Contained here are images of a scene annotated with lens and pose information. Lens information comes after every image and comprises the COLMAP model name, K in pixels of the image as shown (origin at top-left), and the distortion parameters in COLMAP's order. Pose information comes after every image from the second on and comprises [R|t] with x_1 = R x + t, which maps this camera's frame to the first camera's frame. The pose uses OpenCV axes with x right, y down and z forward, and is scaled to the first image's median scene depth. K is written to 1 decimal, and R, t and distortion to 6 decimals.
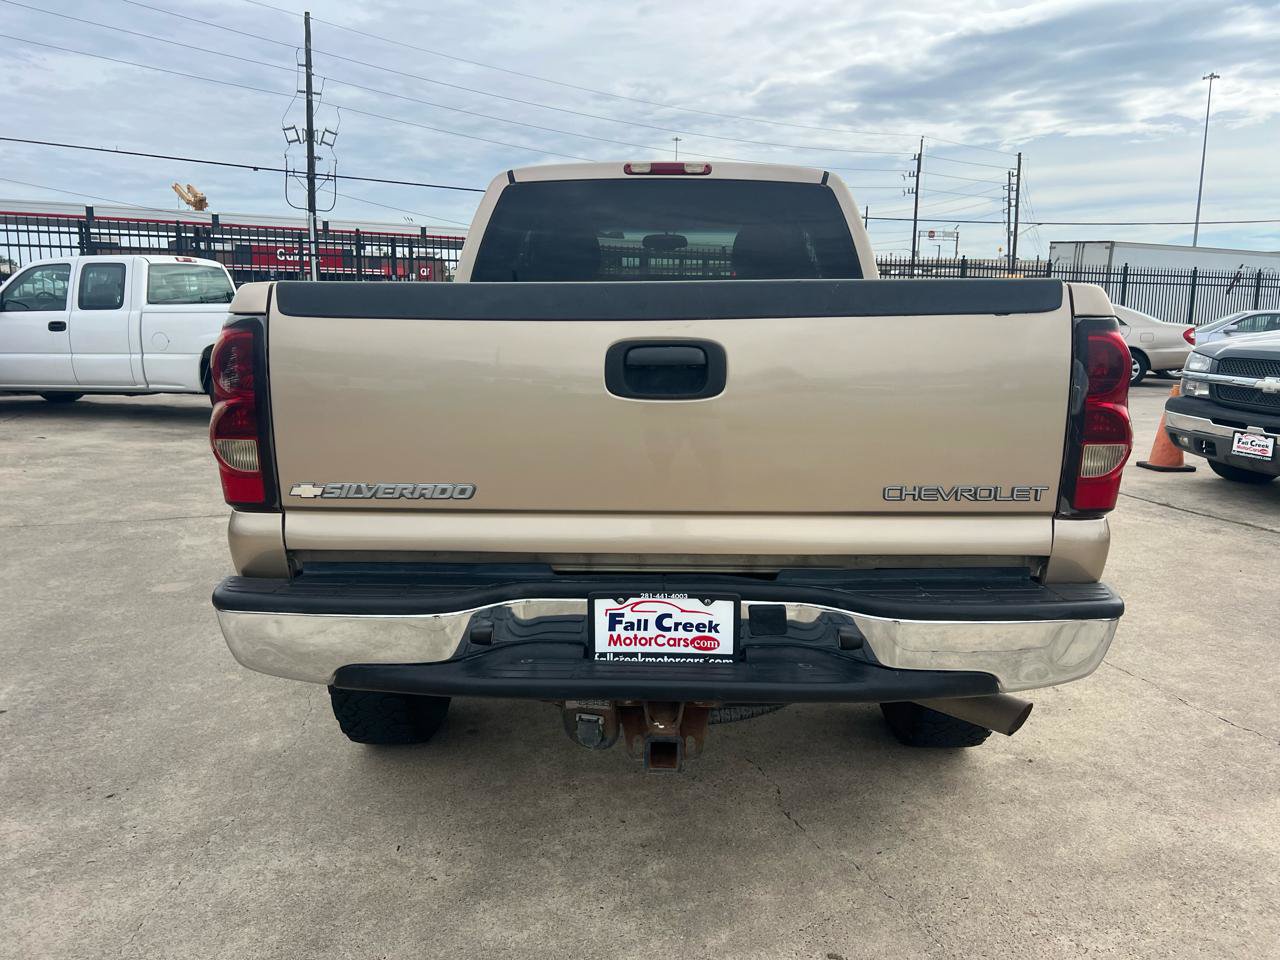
lens RADIAL K [[960.9, 0, 640.0], [0, 960.9, 480.0], [0, 0, 1]] dist [0.027321, -0.037002]
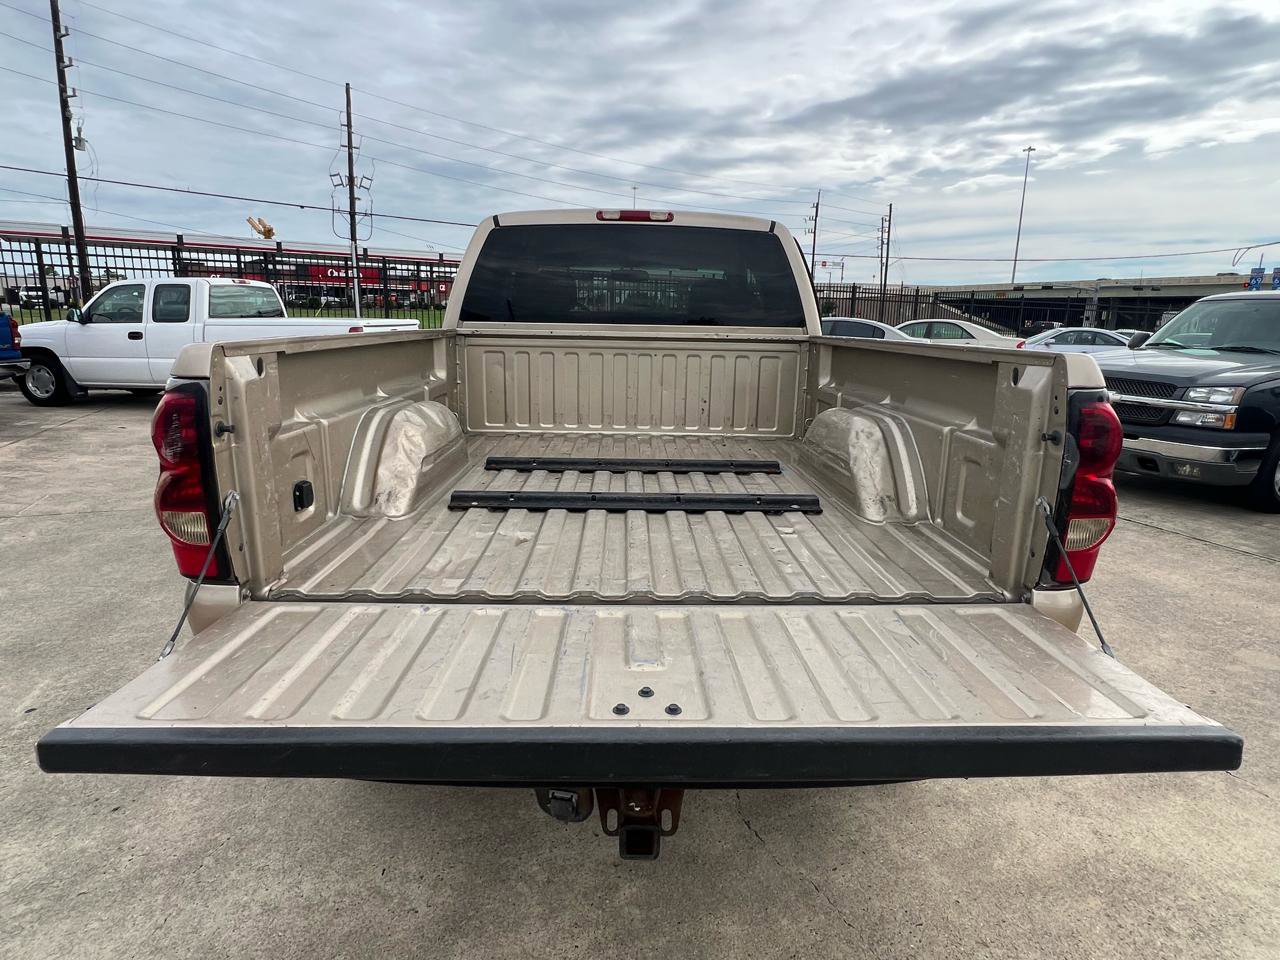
lens RADIAL K [[718.8, 0, 637.2], [0, 718.8, 482.9], [0, 0, 1]] dist [-0.016755, 0.008873]
pose [[0.999112, 0.001177, 0.042112, -0.006304], [-0.003303, 0.998721, 0.050460, -0.079528], [-0.041998, -0.050554, 0.997838, 0.219601]]
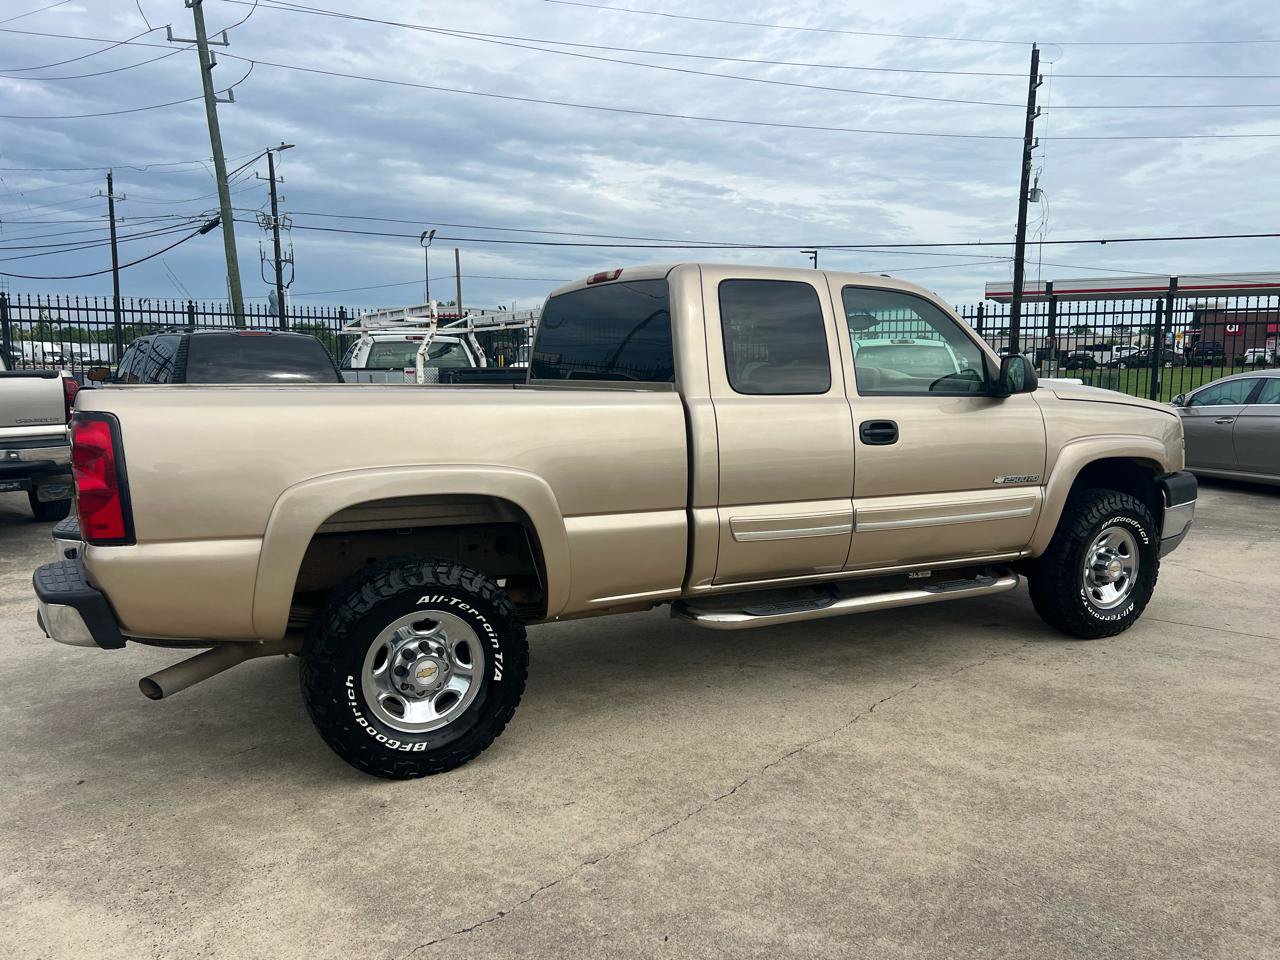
lens RADIAL K [[960.9, 0, 640.0], [0, 960.9, 480.0], [0, 0, 1]] dist [0.027321, -0.037002]
pose [[0.492477, 0.089027, -0.865760, 1.663963], [-0.146798, 0.988999, 0.018195, -0.162559], [0.857856, 0.118131, 0.500129, 0.734504]]
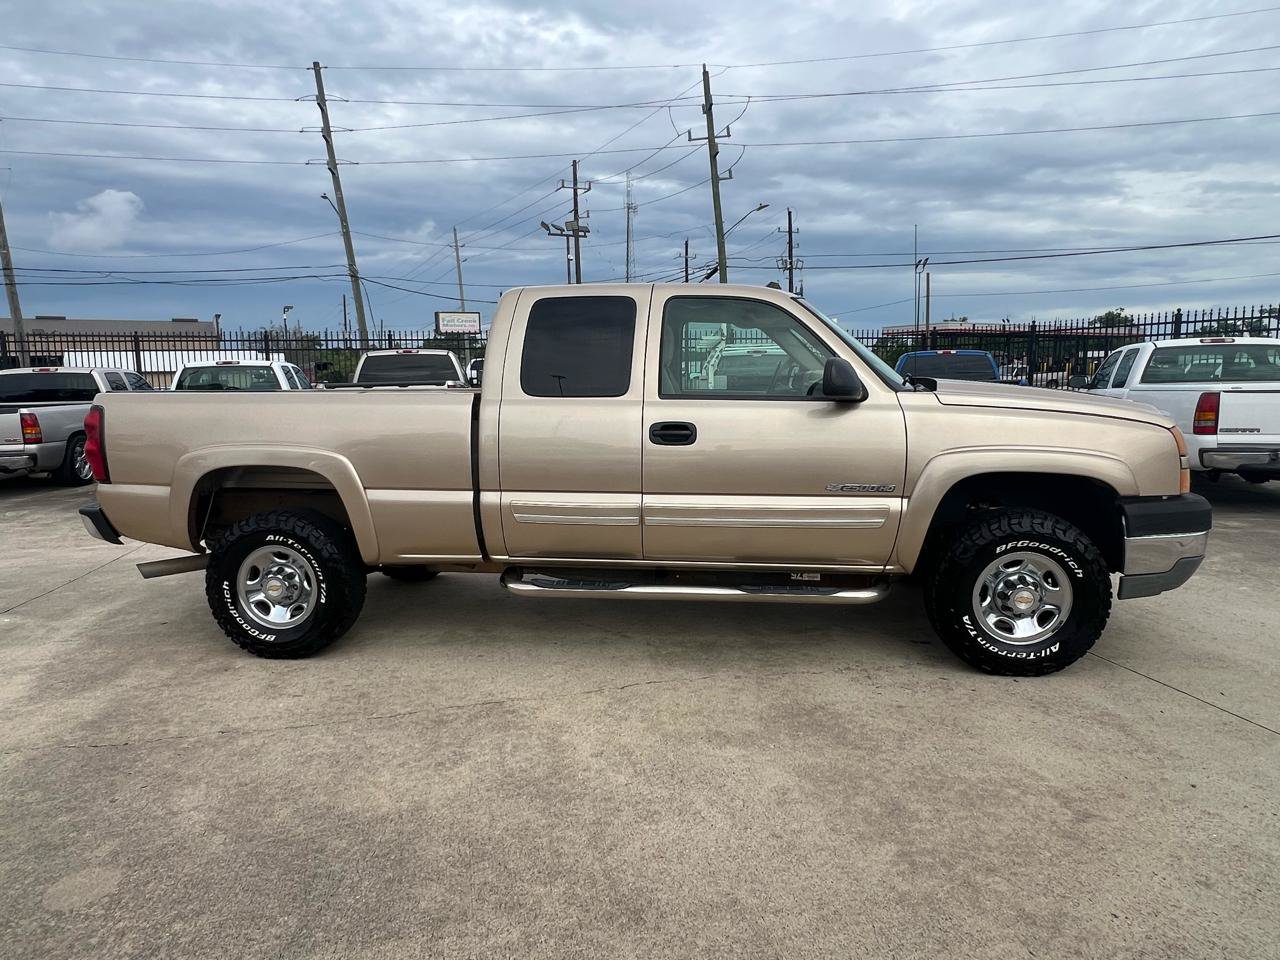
lens RADIAL K [[775.6, 0, 636.7], [0, 775.6, 480.7], [0, 0, 1]] dist [-0.004735, 0.000430]
pose [[-0.077717, 0.119376, -0.989803, 1.845106], [-0.164635, 0.977639, 0.130836, -0.363652], [0.983288, 0.173124, -0.056326, 1.931759]]
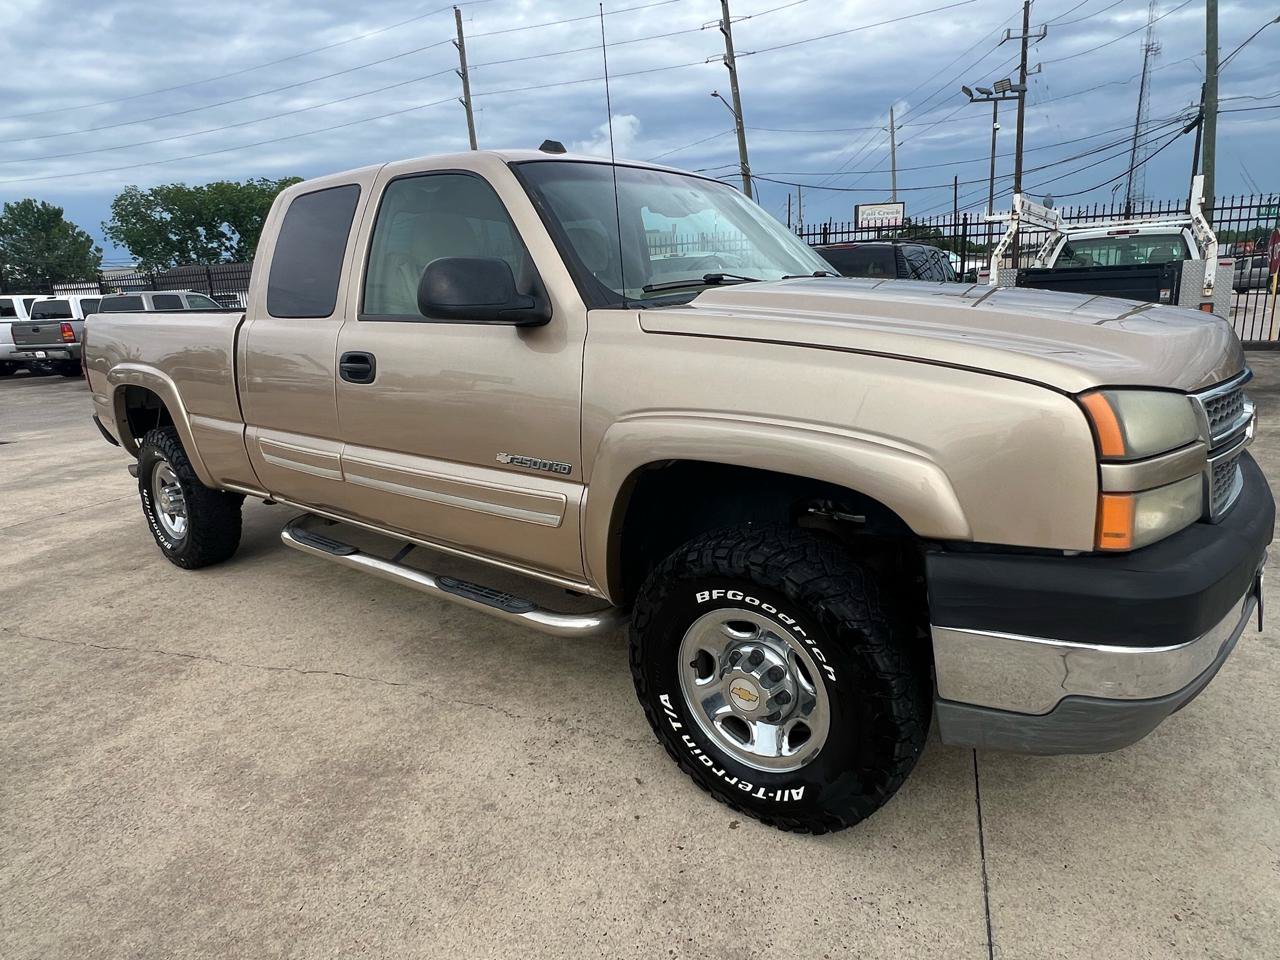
lens RADIAL K [[775.6, 0, 636.7], [0, 775.6, 480.7], [0, 0, 1]] dist [-0.004735, 0.000430]
pose [[-0.598199, 0.203542, -0.775067, 1.062766], [-0.109389, 0.937410, 0.330601, -0.523723], [0.793847, 0.282549, -0.538492, 2.831561]]
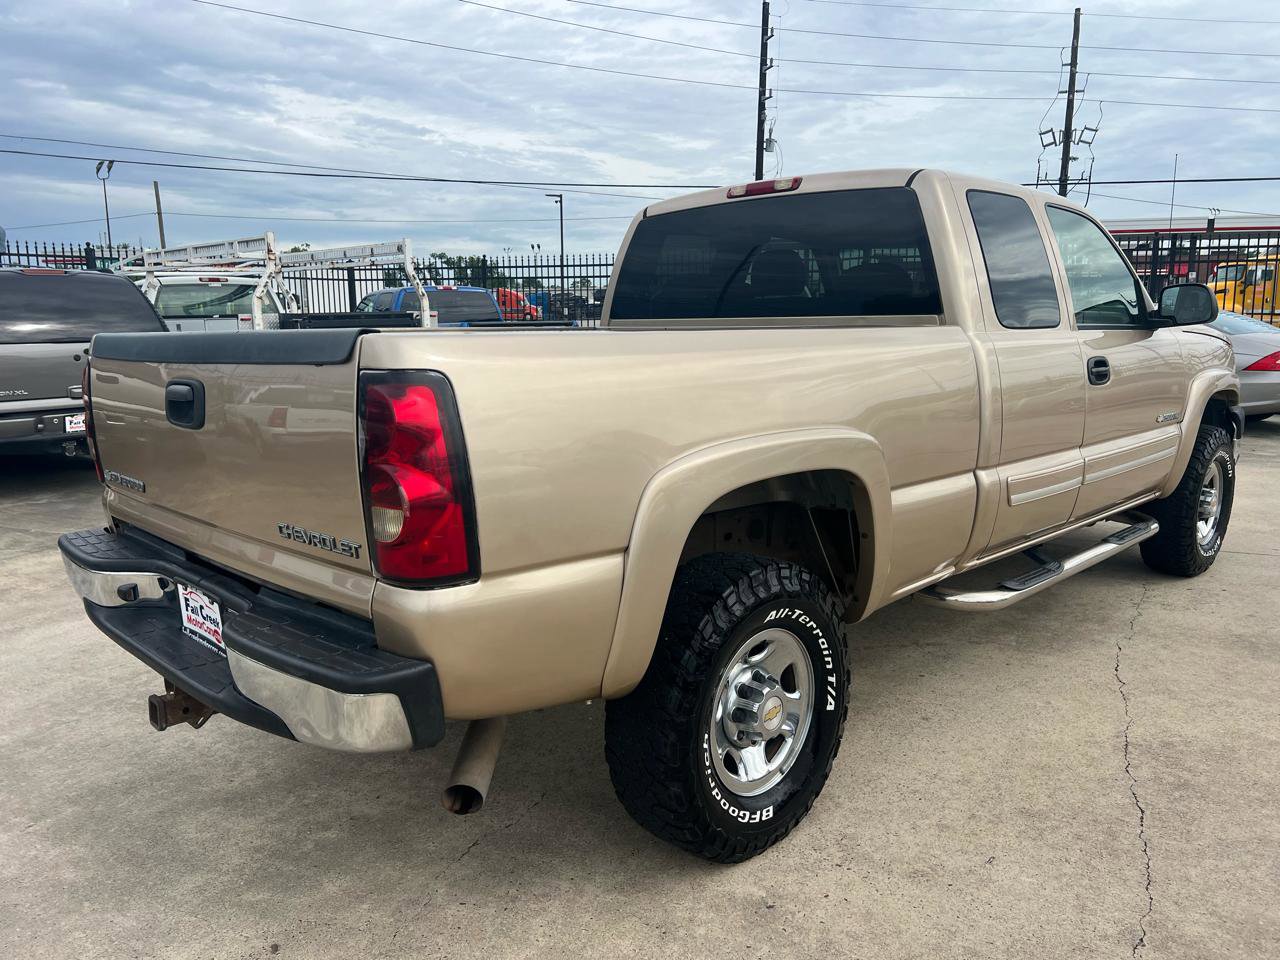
lens RADIAL K [[960.9, 0, 640.0], [0, 960.9, 480.0], [0, 0, 1]] dist [0.027321, -0.037002]
pose [[0.721263, 0.097550, -0.685758, 0.947704], [-0.101527, 0.994229, 0.034648, -0.088448], [0.685180, 0.044633, 0.727005, 0.367737]]
